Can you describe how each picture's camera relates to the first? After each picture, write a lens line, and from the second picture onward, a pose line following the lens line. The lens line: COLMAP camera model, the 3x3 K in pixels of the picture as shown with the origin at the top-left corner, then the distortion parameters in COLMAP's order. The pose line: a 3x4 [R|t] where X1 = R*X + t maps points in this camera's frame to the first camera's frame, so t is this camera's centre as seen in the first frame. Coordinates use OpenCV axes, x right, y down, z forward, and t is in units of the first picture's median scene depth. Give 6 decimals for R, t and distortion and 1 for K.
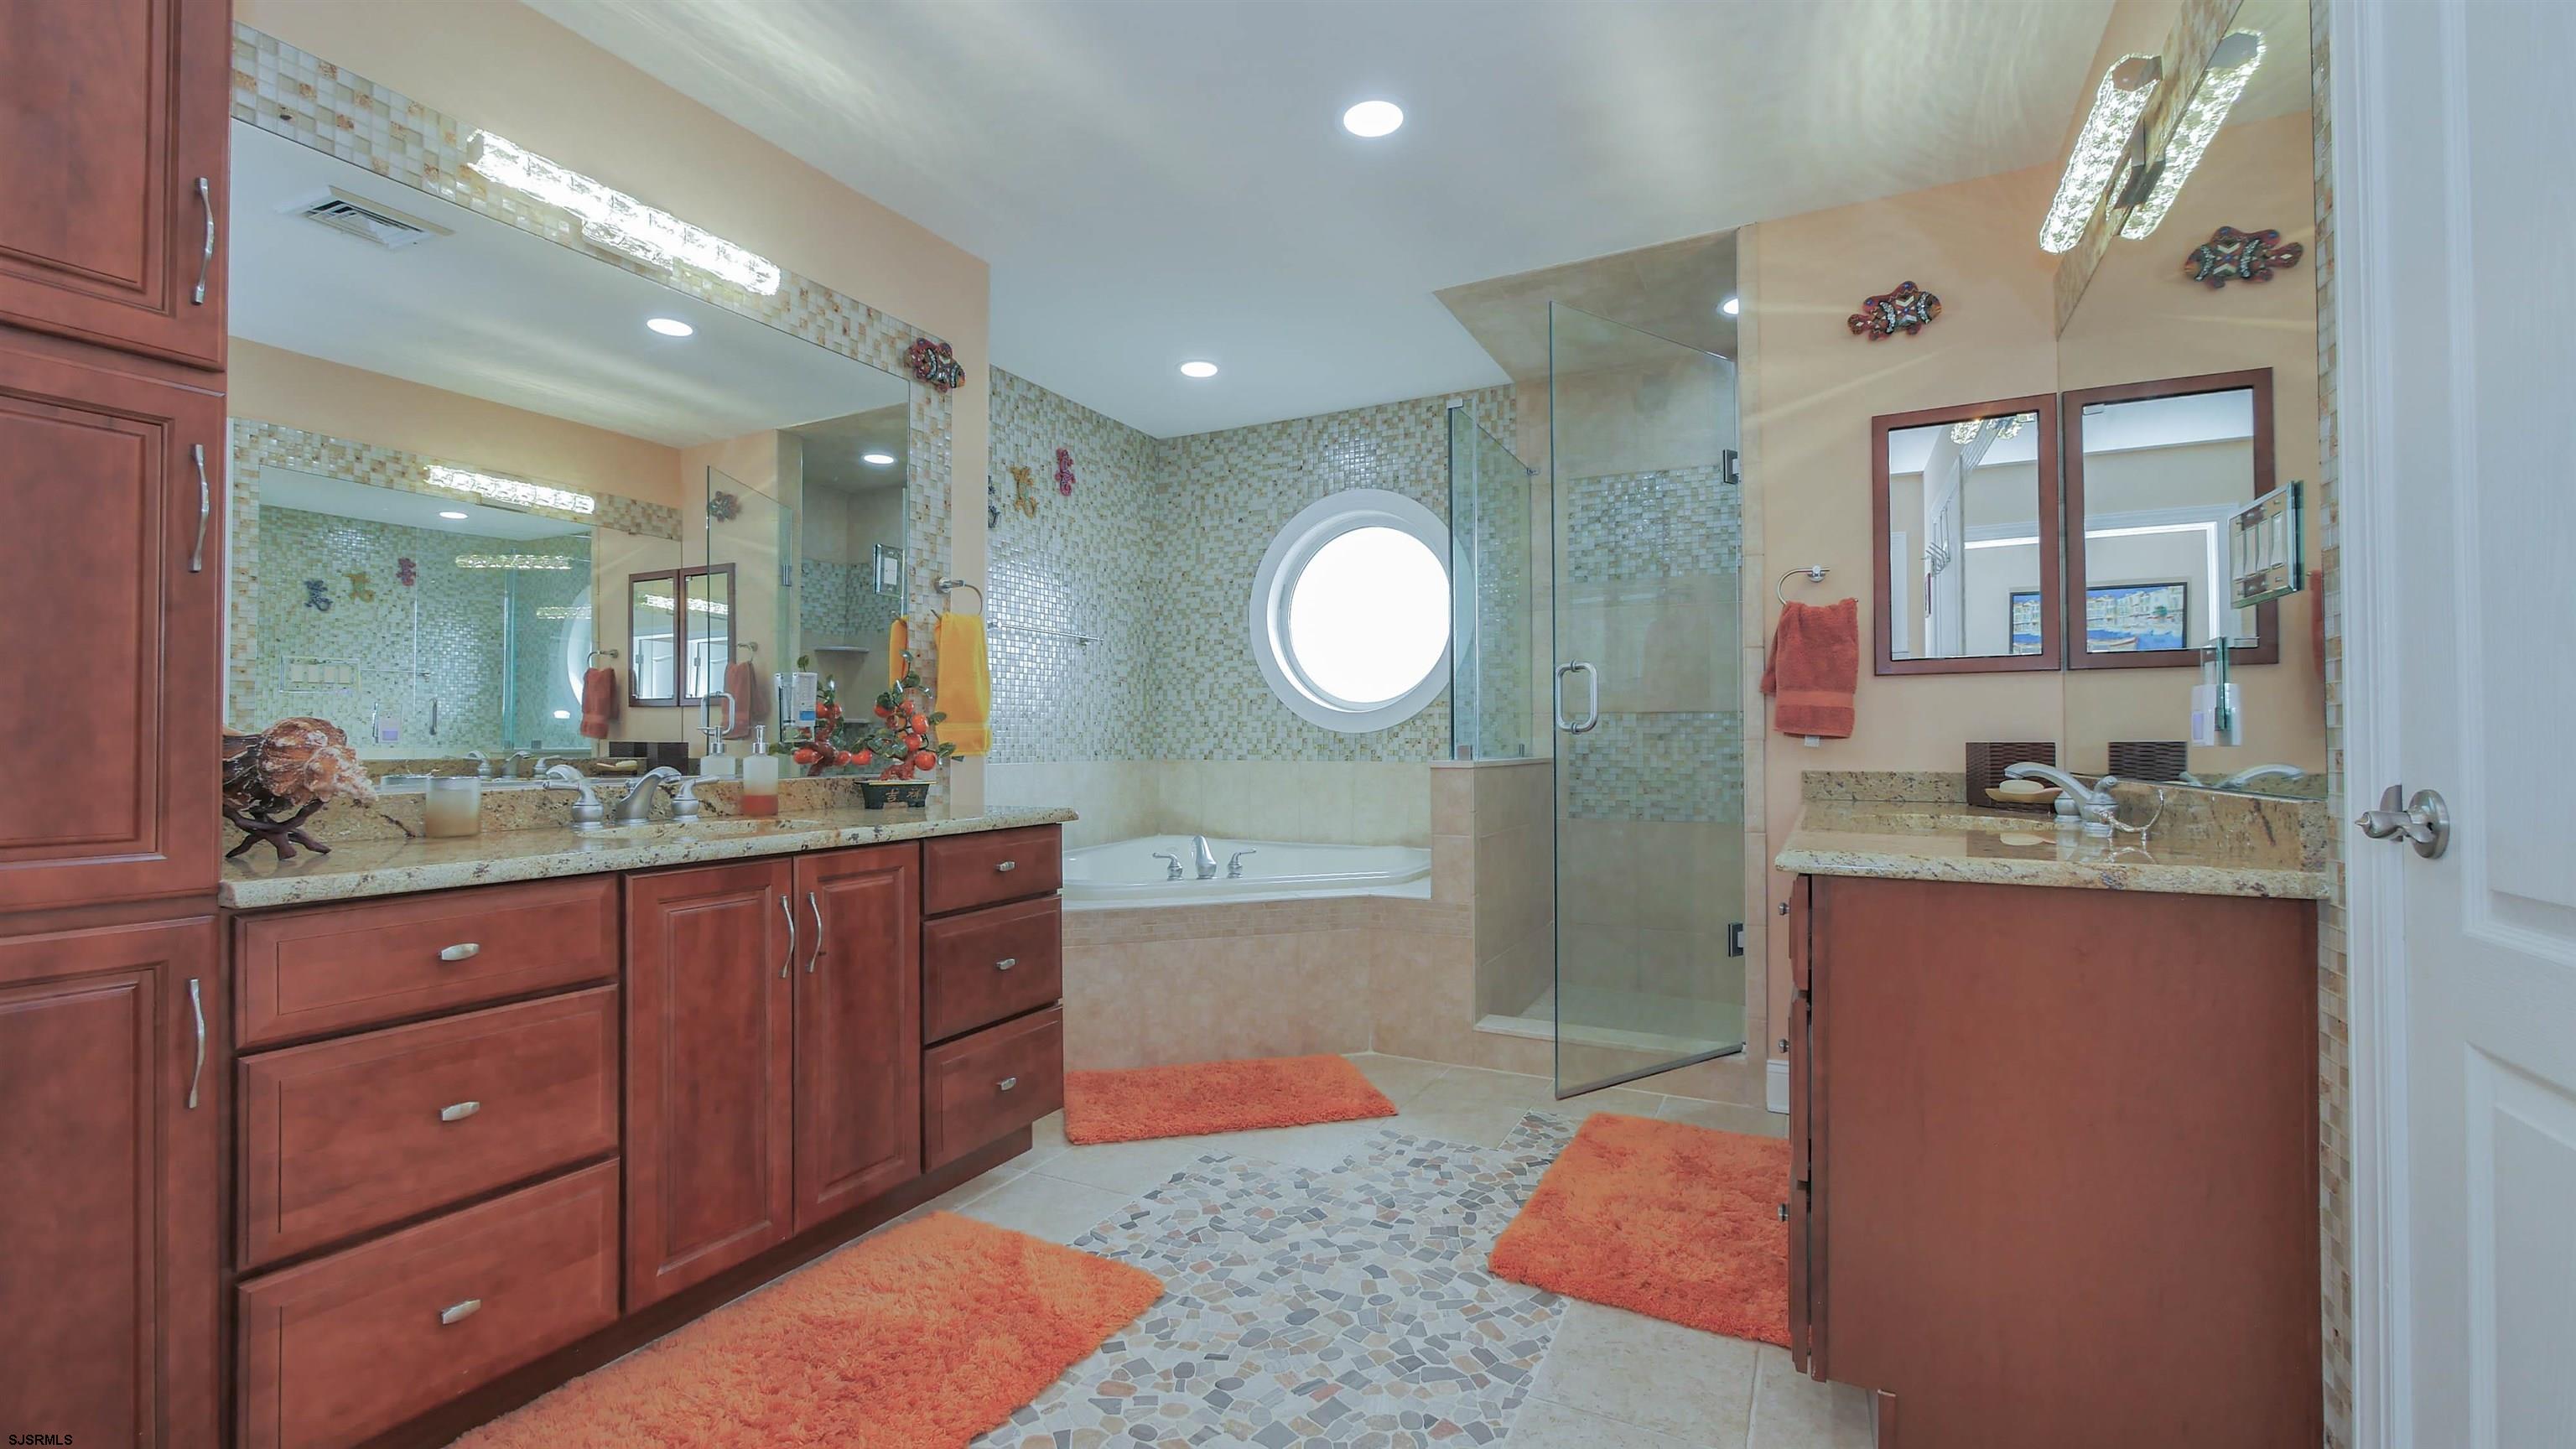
lens RADIAL K [[1056.1, 0, 1287.8], [0, 1056.1, 730.9], [0, 0, 1]] dist [-0.011051, 0.000121]
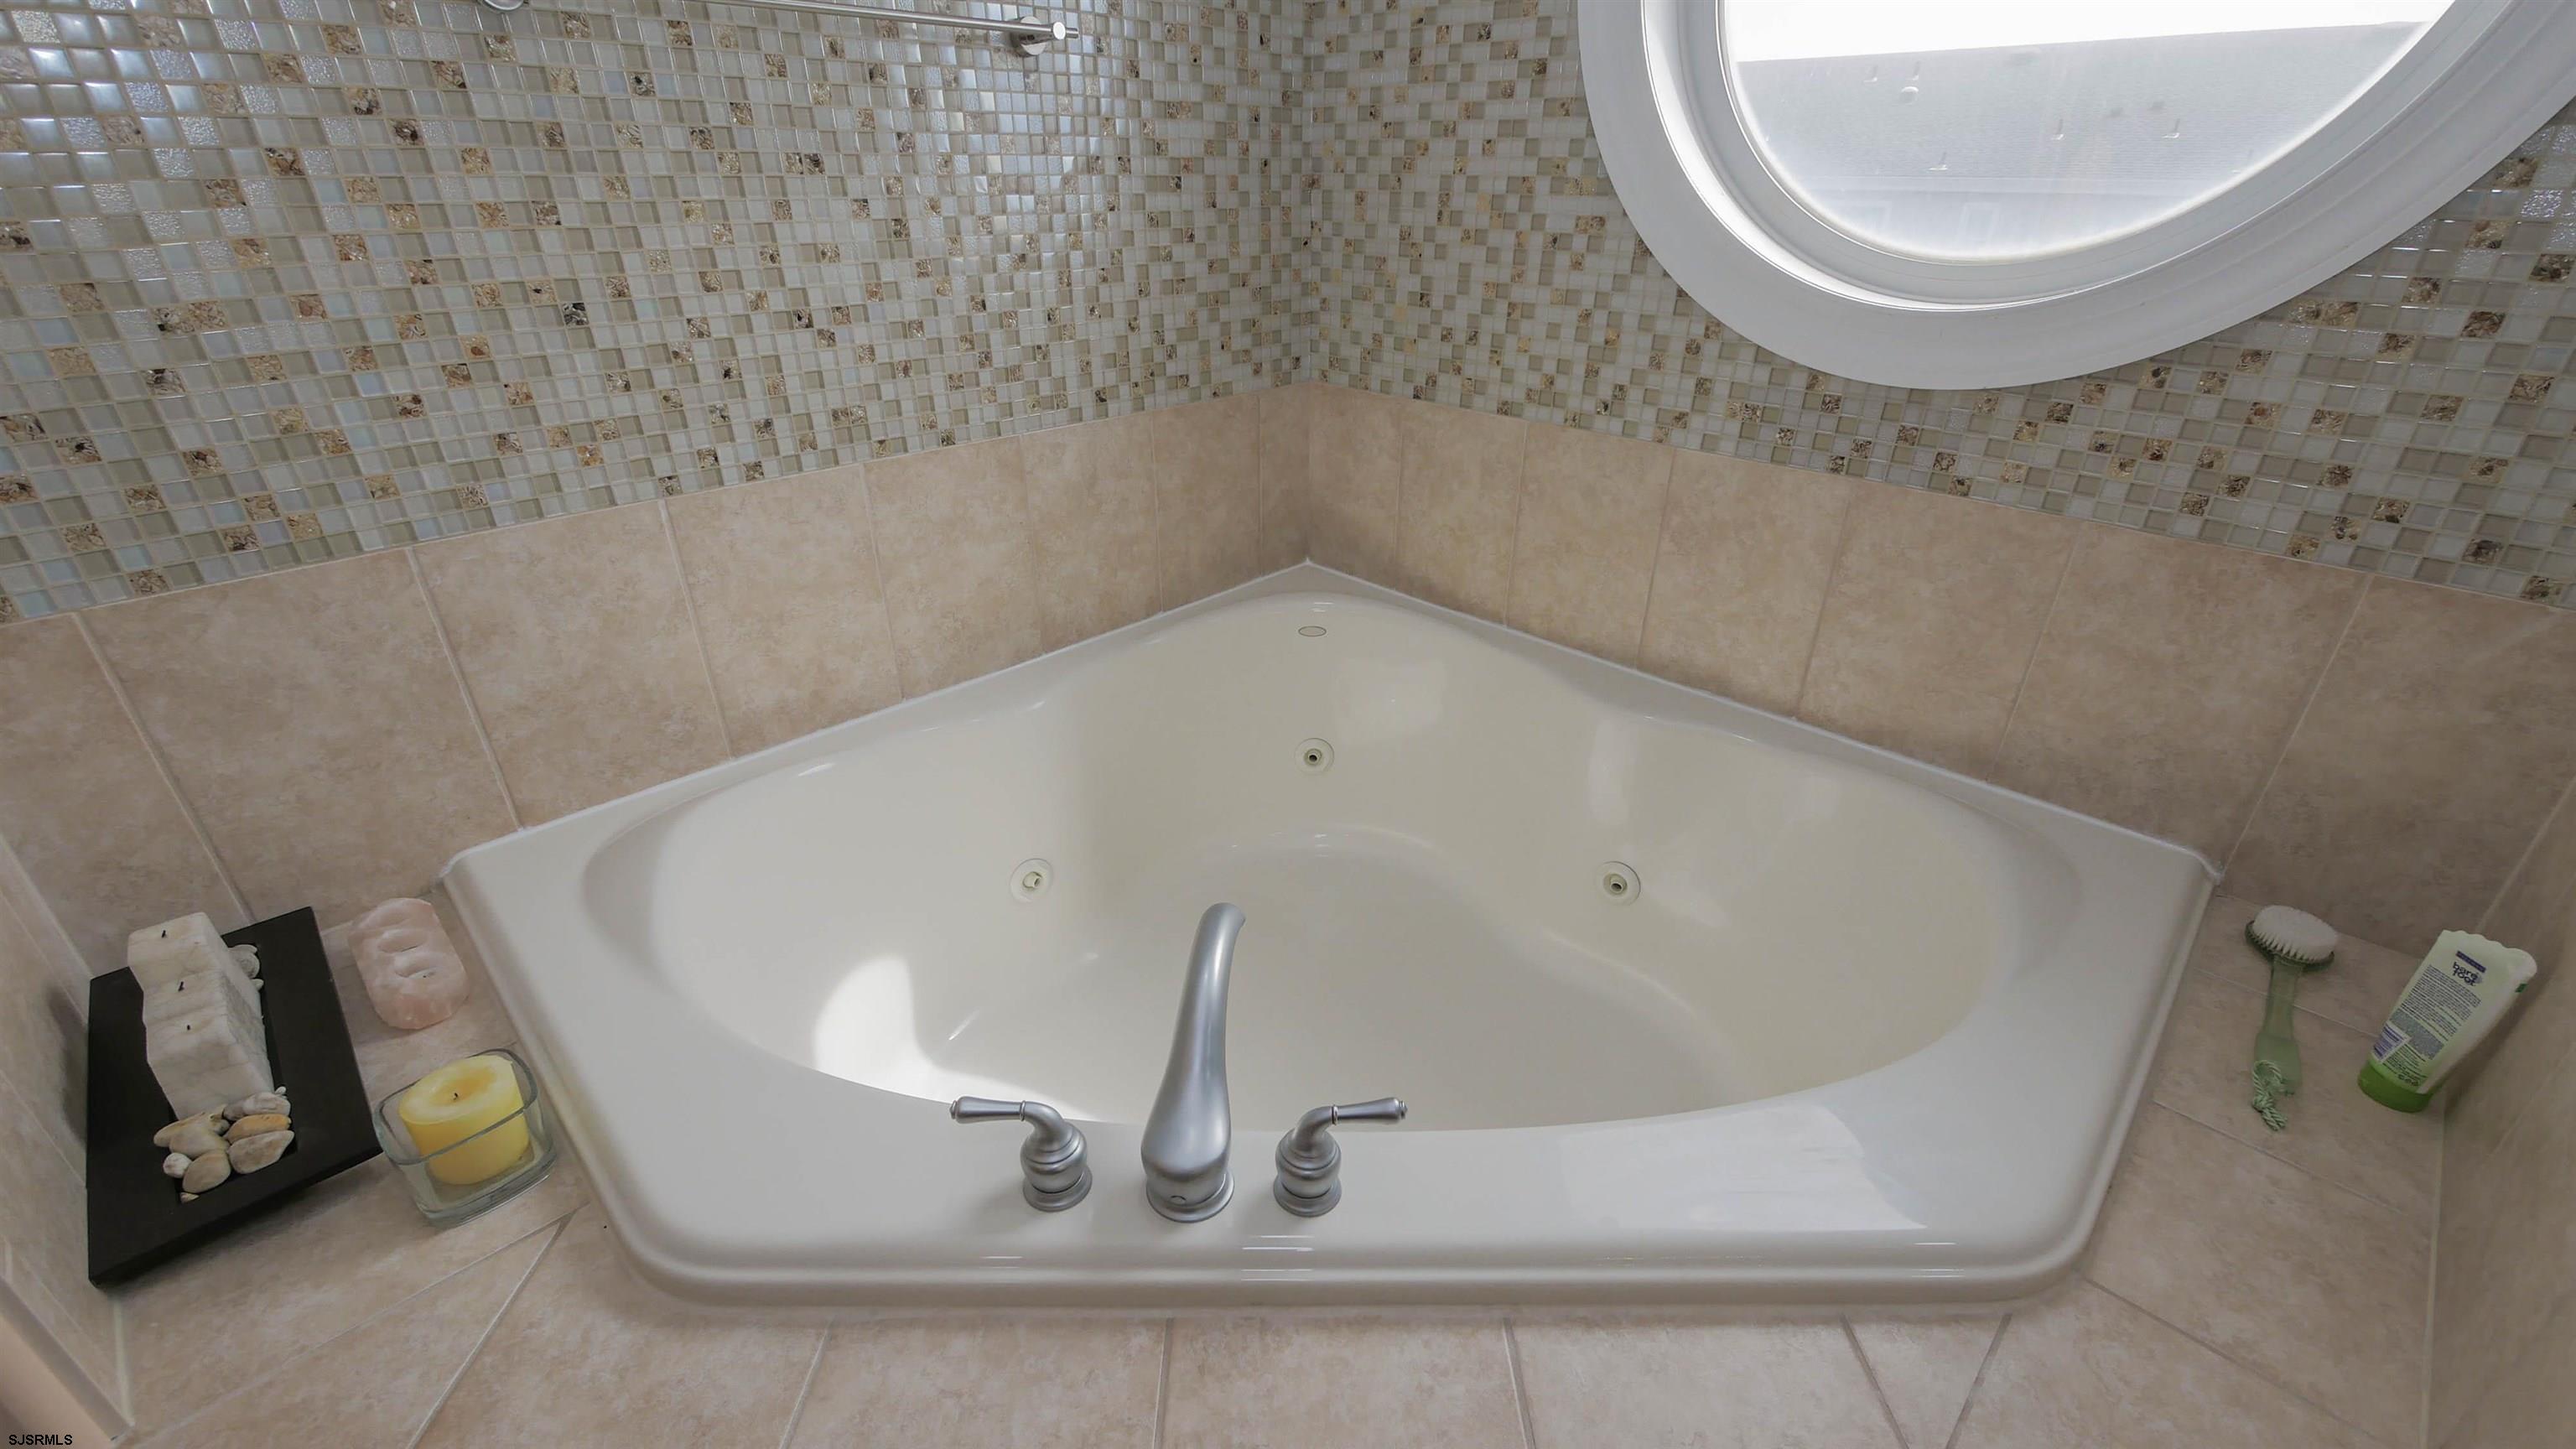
lens RADIAL K [[1056.1, 0, 1290.5], [0, 1056.1, 722.4], [0, 0, 1]] dist [-0.011051, 0.000121]
pose [[0.954775, 0.143722, -0.260287, -0.005768], [-0.003473, 0.880744, 0.473581, -0.050778], [0.297310, -0.451259, 0.841411, 0.623690]]
